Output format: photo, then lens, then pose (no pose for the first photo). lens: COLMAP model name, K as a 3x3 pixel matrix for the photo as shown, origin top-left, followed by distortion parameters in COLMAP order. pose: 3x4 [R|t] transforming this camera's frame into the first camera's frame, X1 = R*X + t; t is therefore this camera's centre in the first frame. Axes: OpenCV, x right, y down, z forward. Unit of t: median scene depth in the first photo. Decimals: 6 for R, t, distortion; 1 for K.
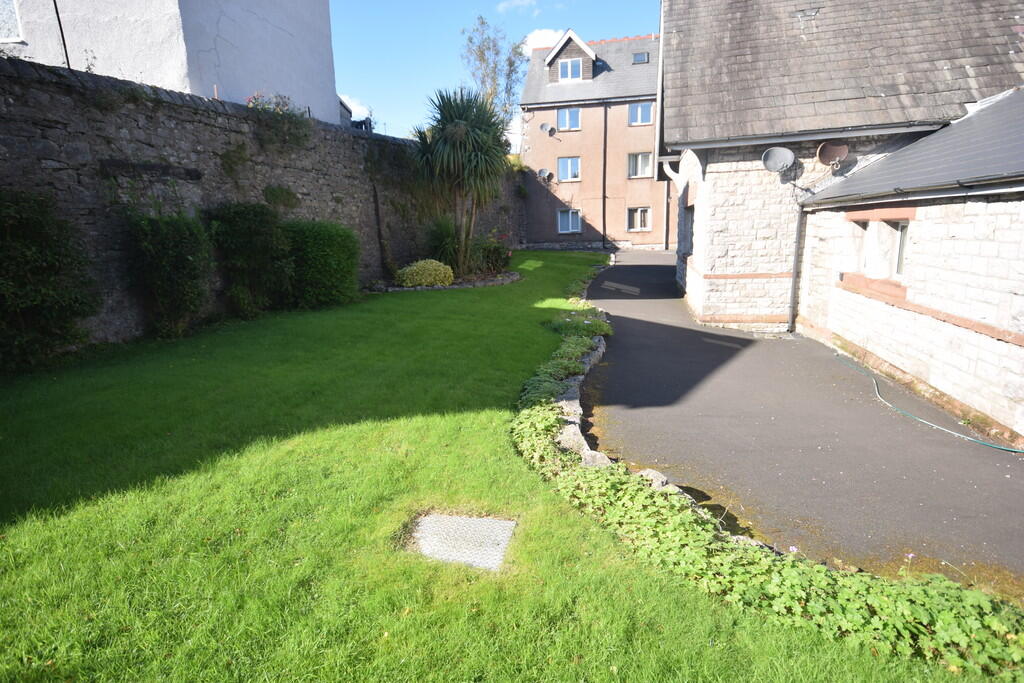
lens RADIAL K [[548.0, 0, 512.3], [0, 548.0, 343.9], [0, 0, 1]] dist [0.015546, -0.000685]
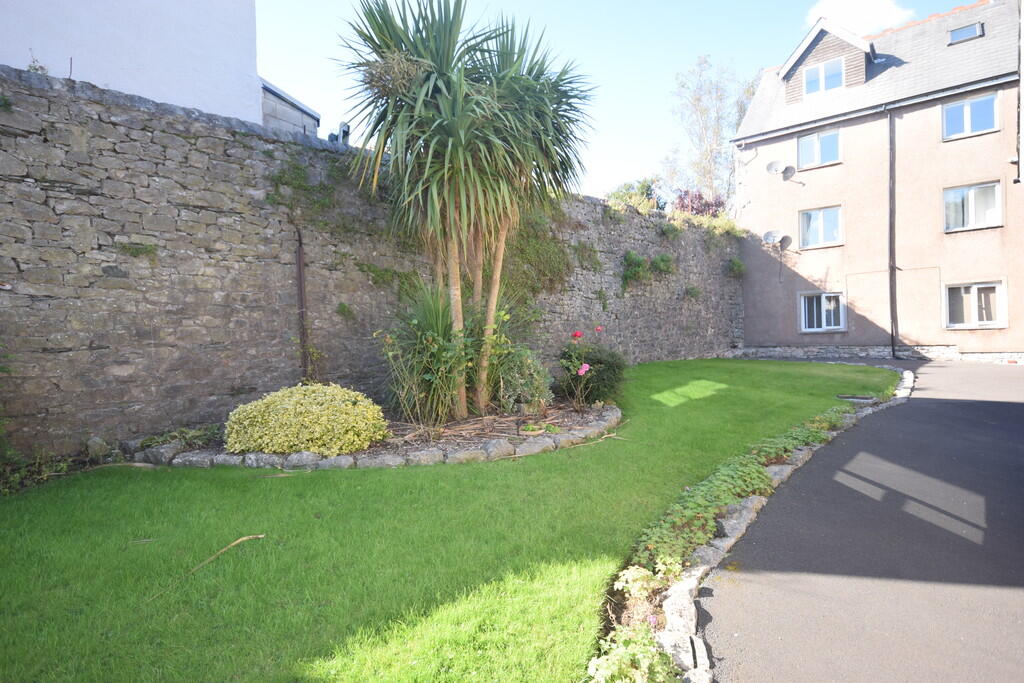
lens RADIAL K [[548.0, 0, 511.1], [0, 548.0, 341.8], [0, 0, 1]] dist [0.015546, -0.000685]
pose [[0.888870, 0.007226, -0.458102, 0.080846], [-0.093400, 0.981736, -0.165741, -0.064928], [0.448537, 0.190109, 0.873311, 0.350294]]
